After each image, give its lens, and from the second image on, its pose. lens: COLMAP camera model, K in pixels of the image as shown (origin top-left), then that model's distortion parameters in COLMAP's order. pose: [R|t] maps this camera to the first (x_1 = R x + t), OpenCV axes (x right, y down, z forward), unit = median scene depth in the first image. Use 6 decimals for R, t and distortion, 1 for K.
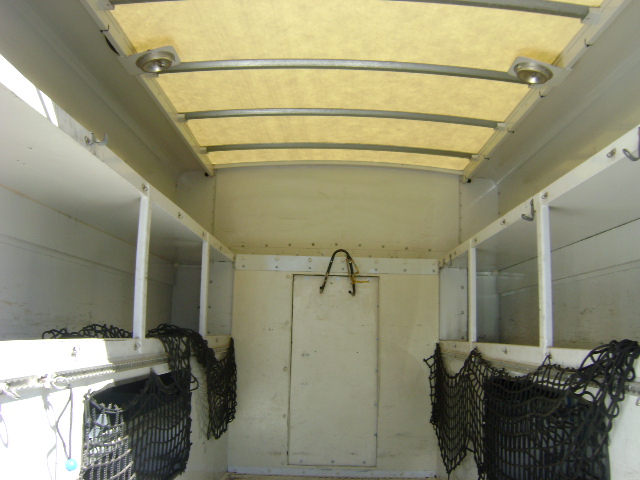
lens RADIAL K [[662.5, 0, 320.0], [0, 662.5, 240.0], [0, 0, 1]] dist [-0.134522, 0.033654]
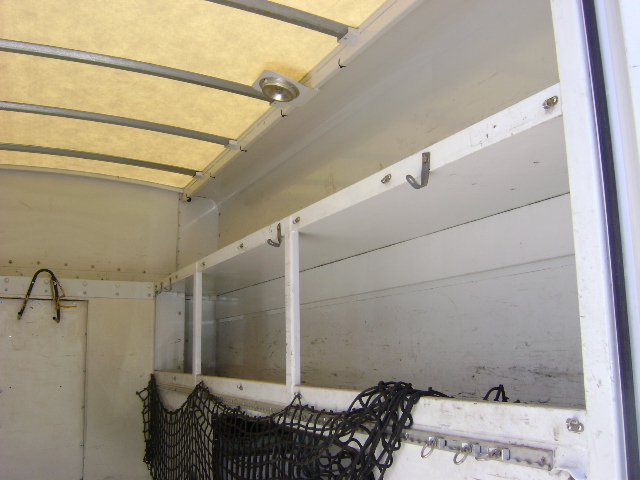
lens RADIAL K [[662.5, 0, 320.0], [0, 662.5, 240.0], [0, 0, 1]] dist [-0.134522, 0.033654]
pose [[0.898028, 0.041764, 0.437951, -0.024647], [-0.028994, 0.998938, -0.035807, -0.005720], [-0.438982, 0.019458, 0.898285, 0.104265]]
